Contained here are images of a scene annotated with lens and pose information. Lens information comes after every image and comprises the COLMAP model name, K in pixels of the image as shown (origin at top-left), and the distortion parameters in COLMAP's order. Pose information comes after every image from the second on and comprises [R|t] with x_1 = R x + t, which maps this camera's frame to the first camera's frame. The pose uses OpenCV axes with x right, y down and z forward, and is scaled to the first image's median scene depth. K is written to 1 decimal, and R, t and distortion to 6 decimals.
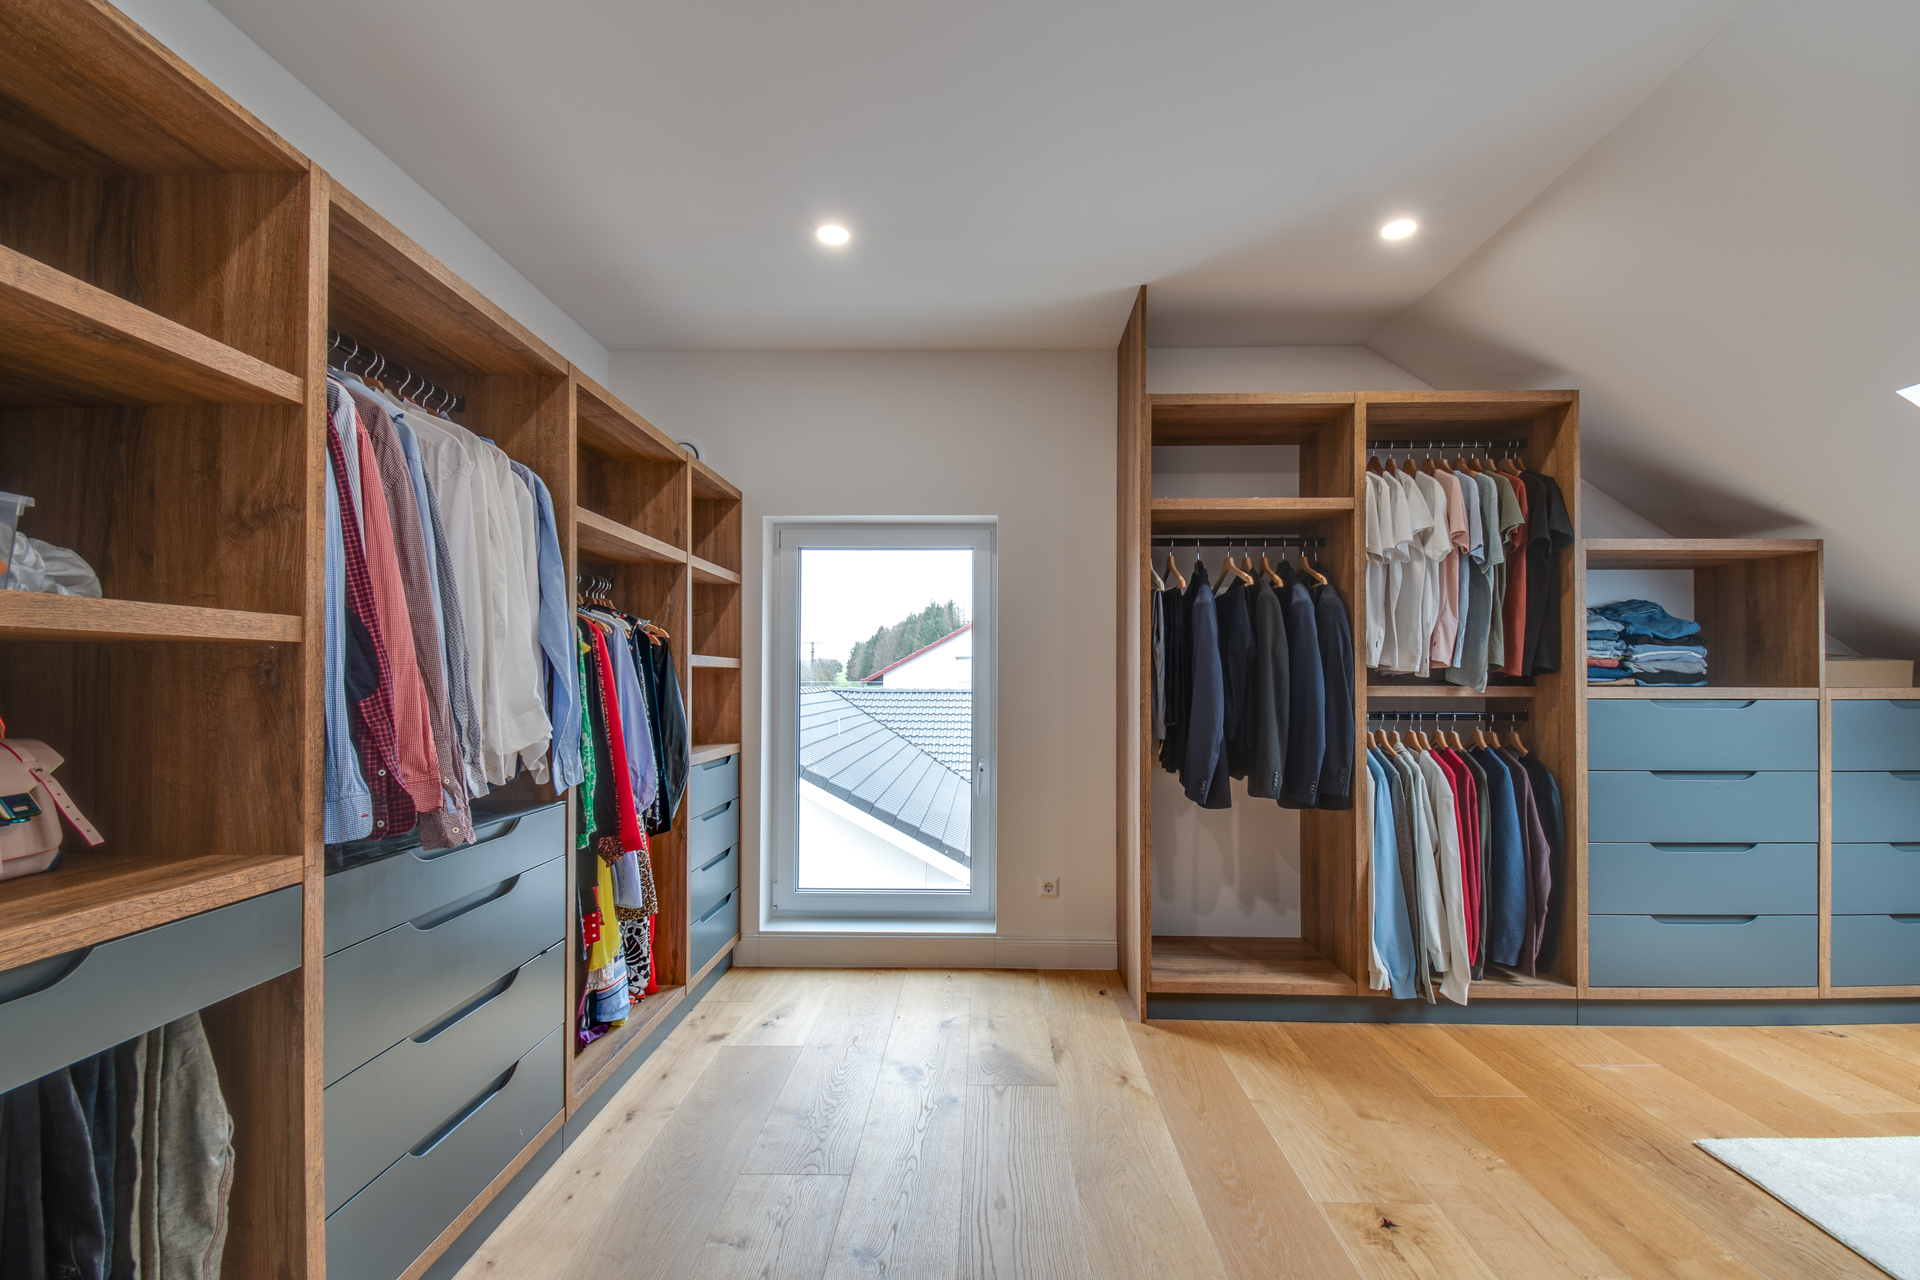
lens RADIAL K [[856.7, 0, 964.8], [0, 856.7, 688.6], [0, 0, 1]] dist [0.001246, -0.007563]
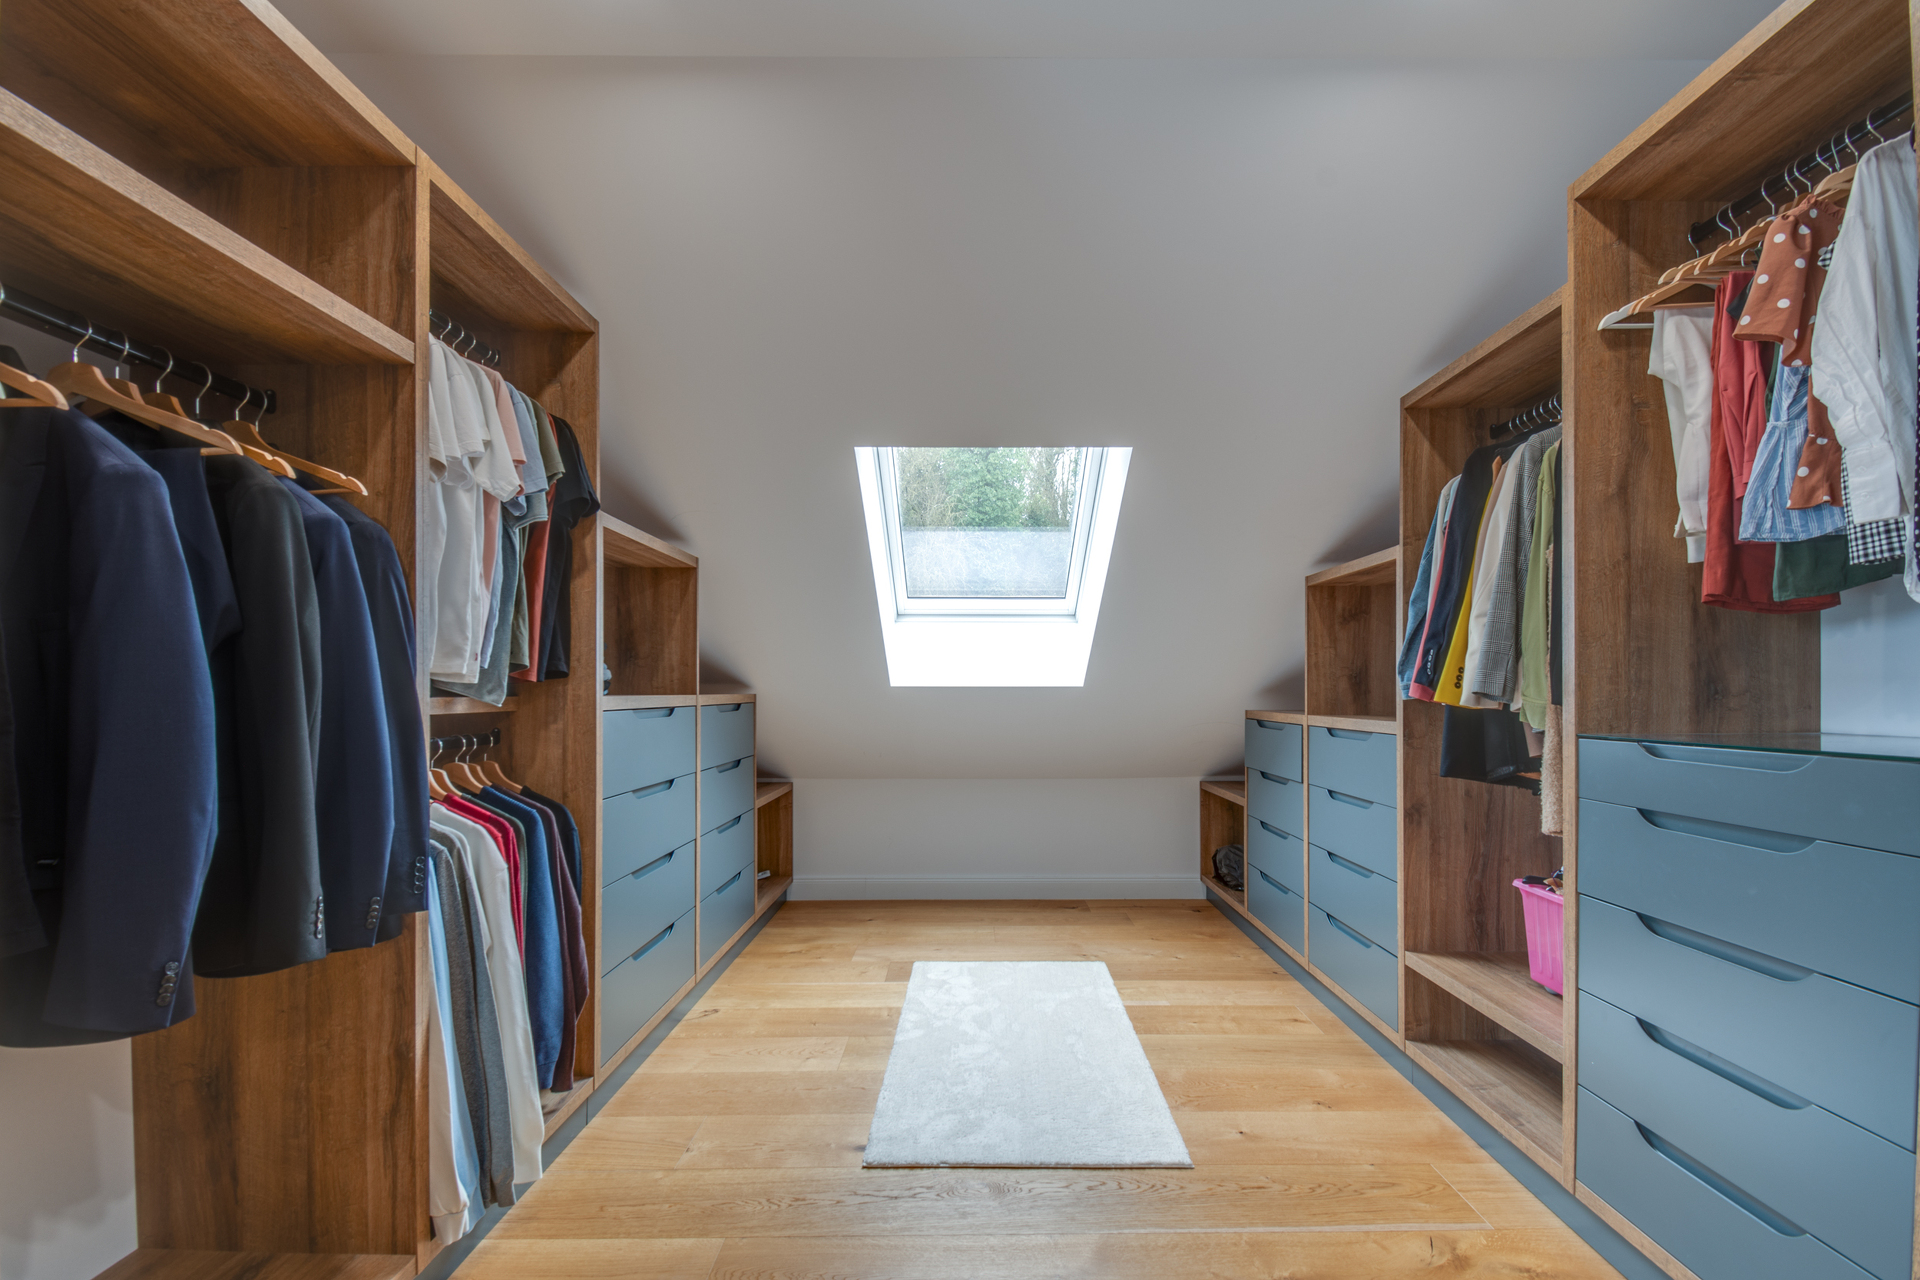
lens RADIAL K [[856.7, 0, 964.8], [0, 856.7, 688.6], [0, 0, 1]] dist [0.001246, -0.007563]
pose [[-0.020396, 0.000749, 0.999792, -0.081547], [0.010285, 0.999947, -0.000539, -0.005190], [-0.999739, 0.010272, -0.020403, 0.669829]]
